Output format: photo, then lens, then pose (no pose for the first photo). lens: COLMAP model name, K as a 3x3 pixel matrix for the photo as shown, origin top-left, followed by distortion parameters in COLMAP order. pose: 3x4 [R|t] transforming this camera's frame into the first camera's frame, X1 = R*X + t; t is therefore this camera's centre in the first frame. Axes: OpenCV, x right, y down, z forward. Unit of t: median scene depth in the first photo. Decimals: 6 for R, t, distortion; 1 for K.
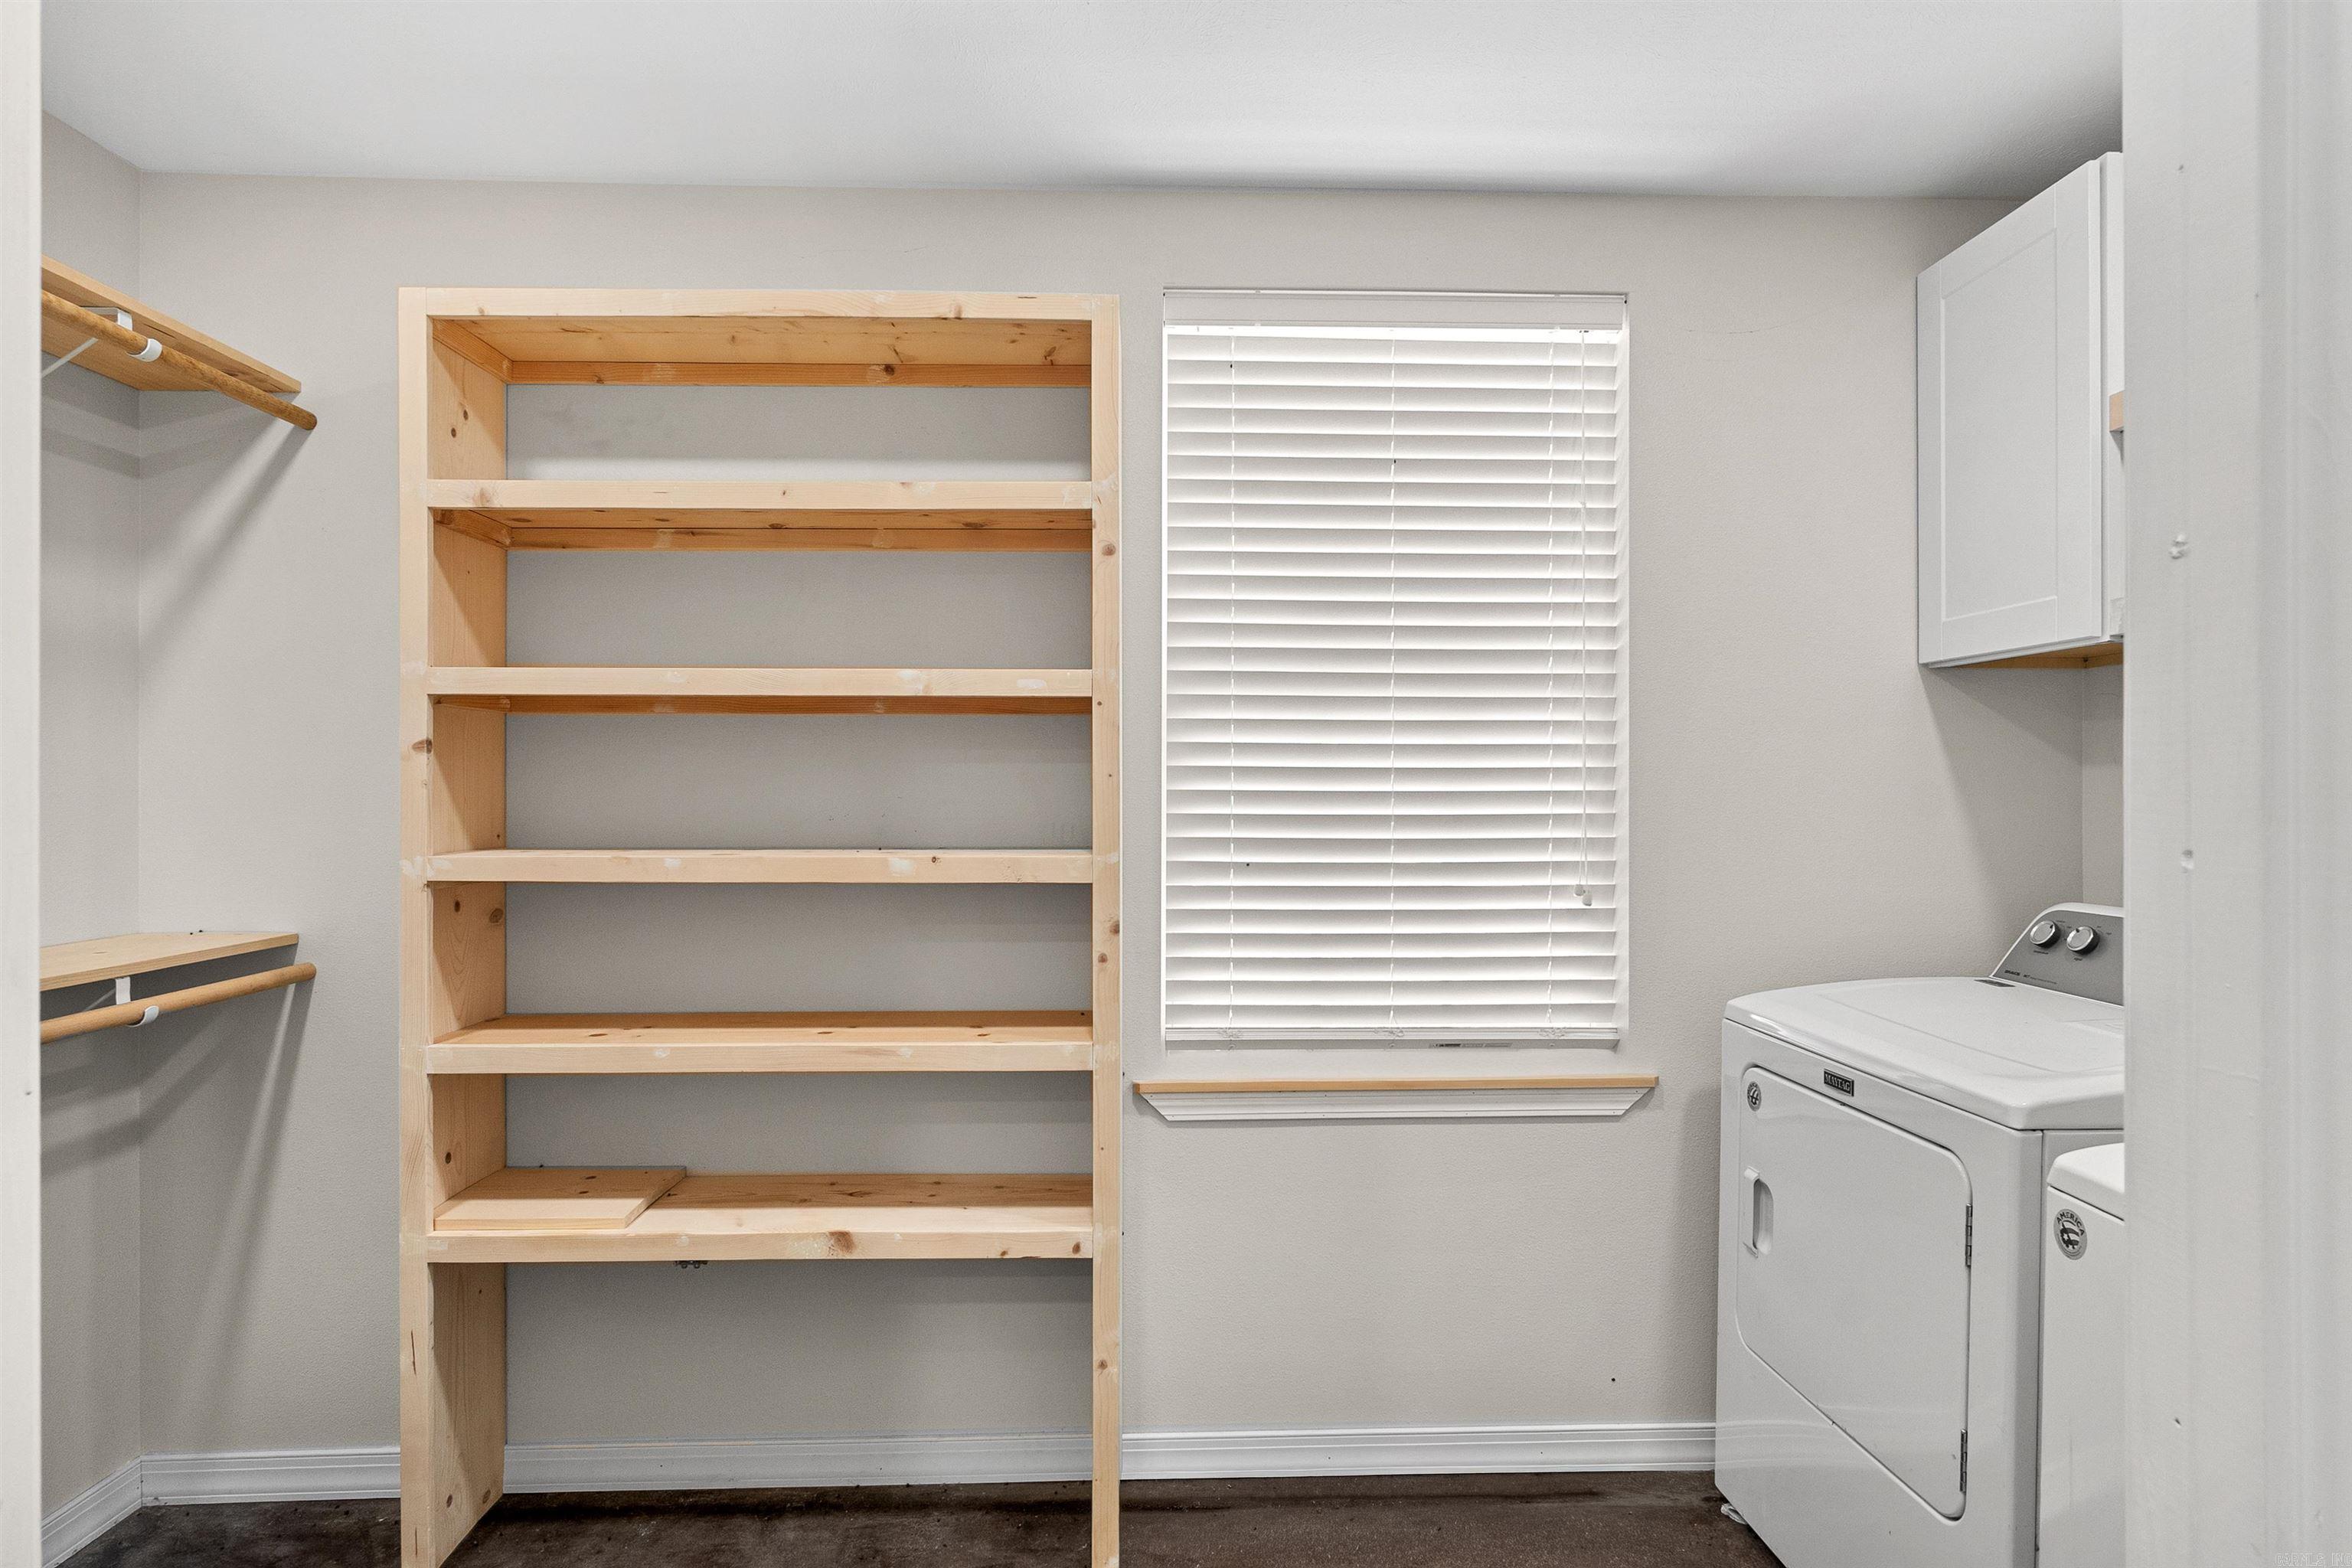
lens RADIAL K [[1269.4, 0, 1184.8], [0, 1269.4, 779.1], [0, 0, 1]] dist [-0.022964, 0.002560]
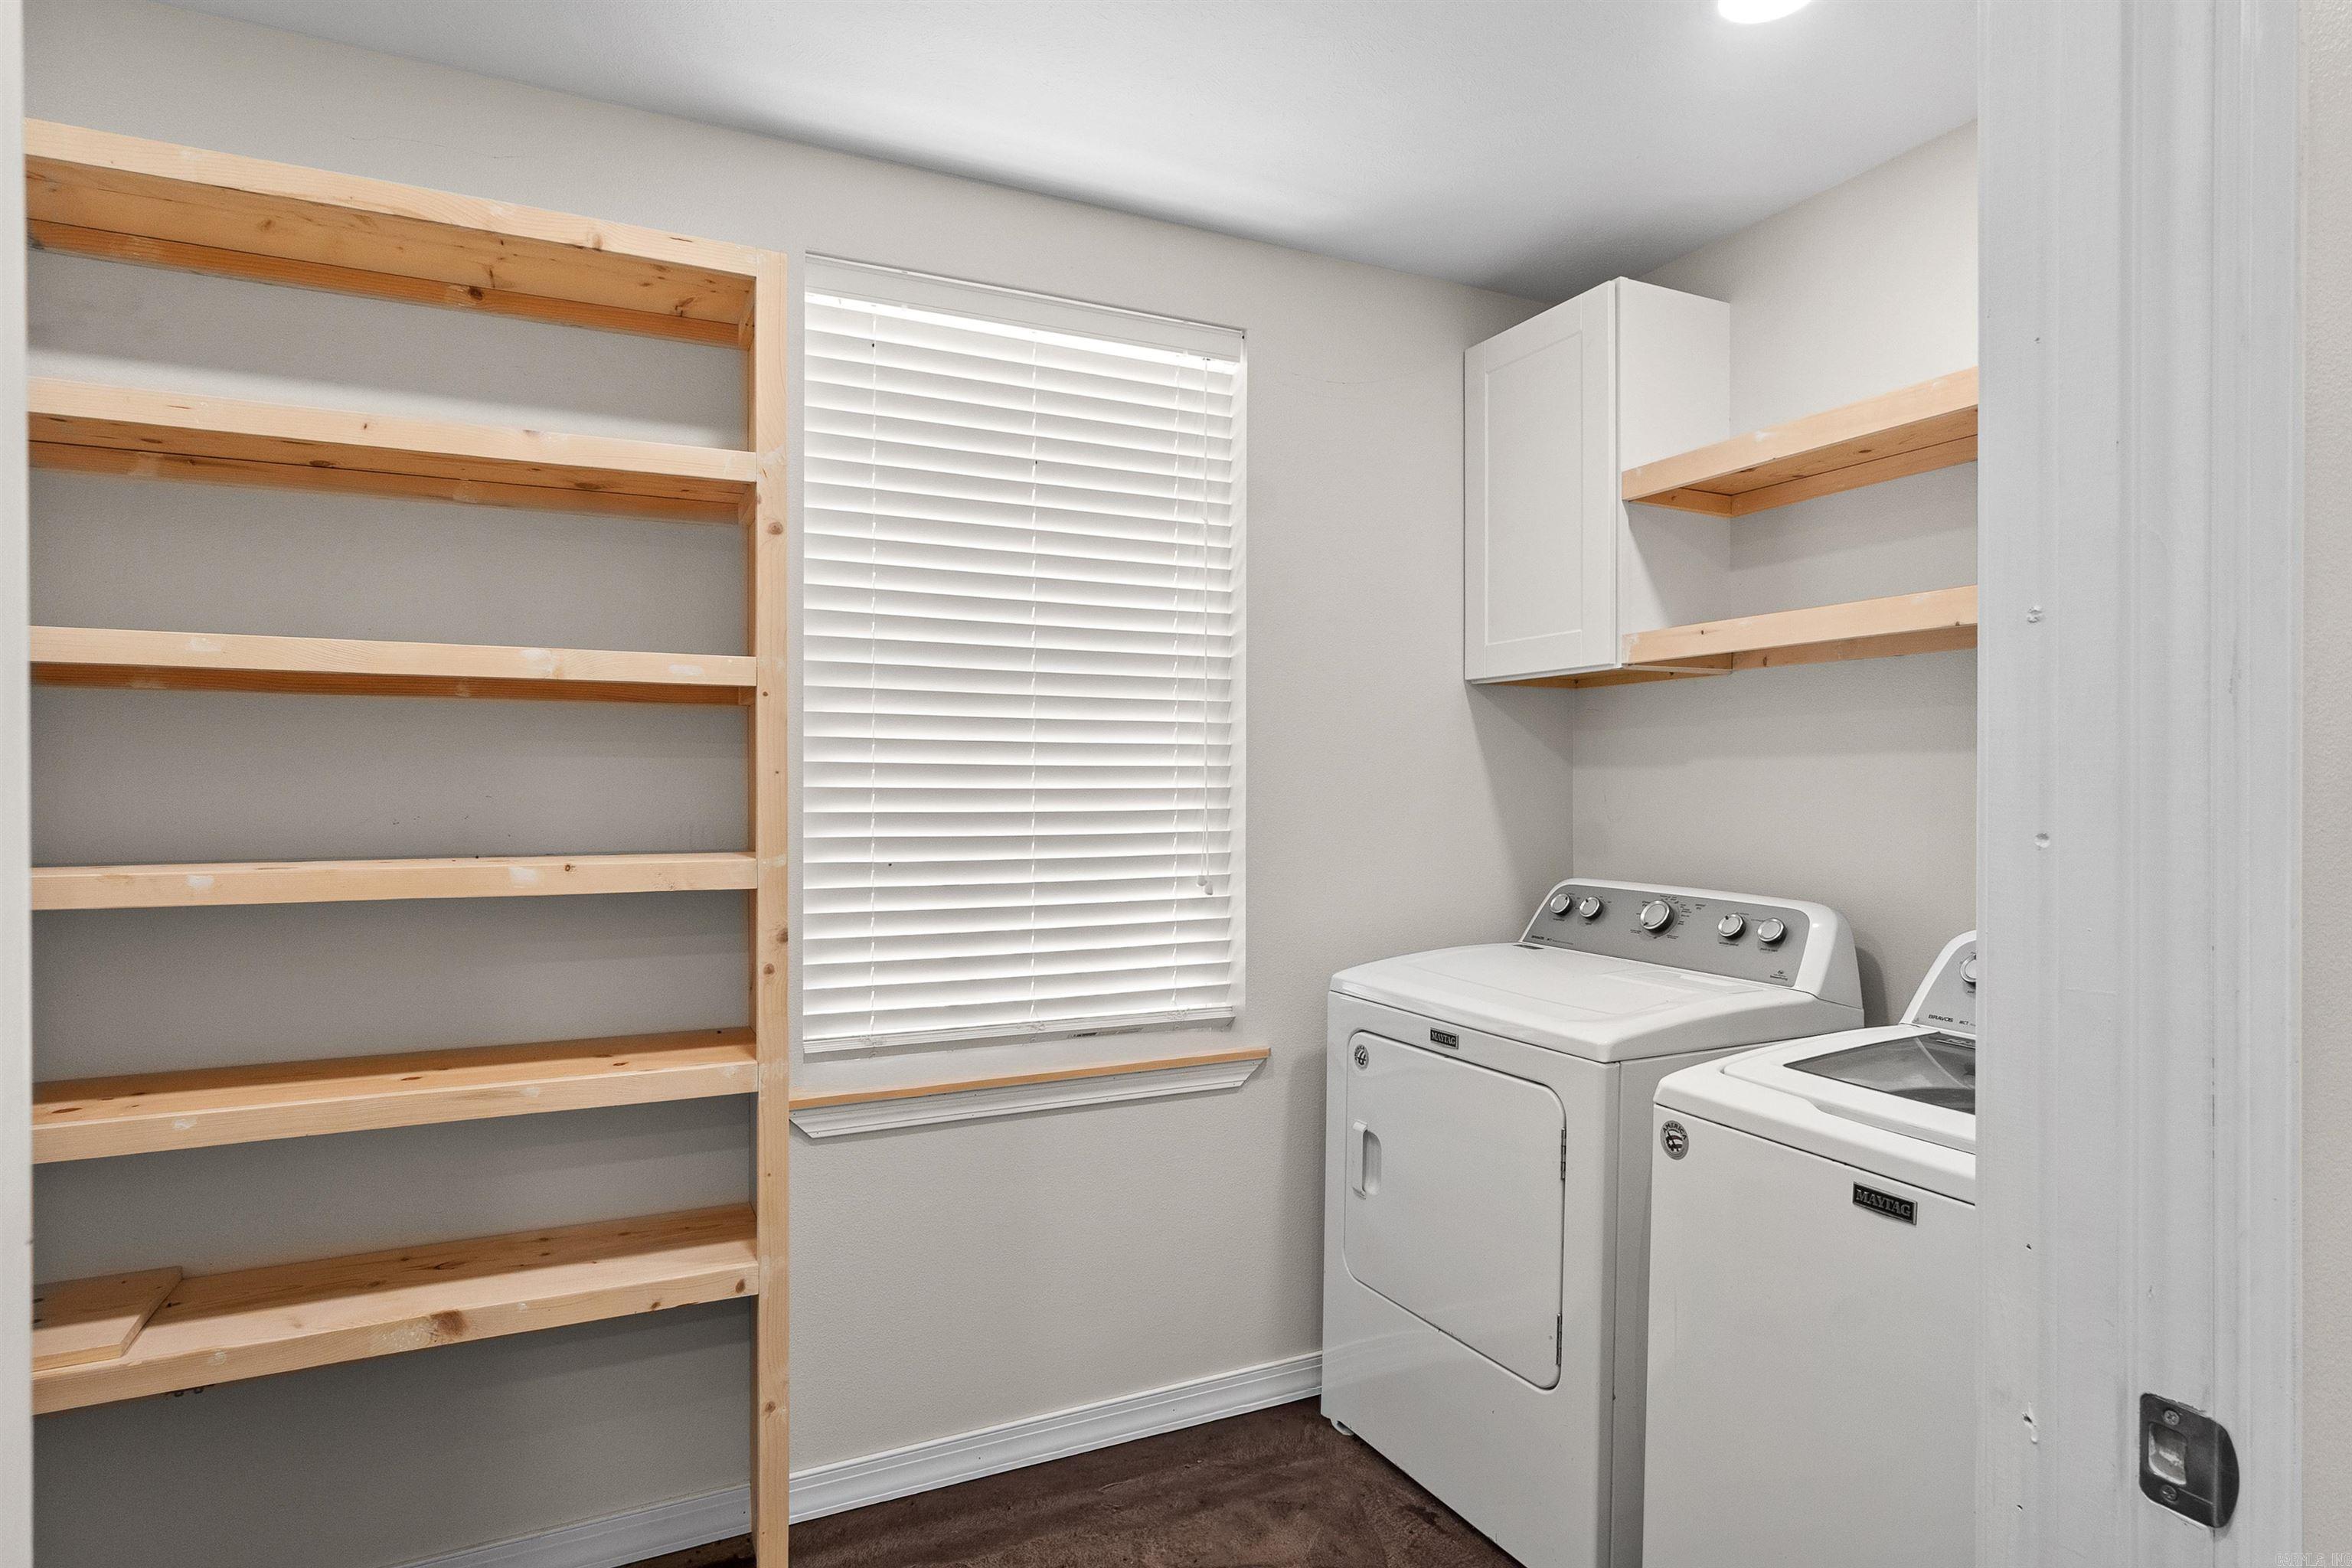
lens RADIAL K [[1268.8, 0, 1176.0], [0, 1268.8, 784.0], [0, 0, 1]] dist [-0.030926, 0.014784]
pose [[0.907431, 0.000326, 0.420201, -0.168880], [-0.003324, 0.999974, 0.006402, -0.001022], [-0.420188, -0.007206, 0.907408, 0.036639]]
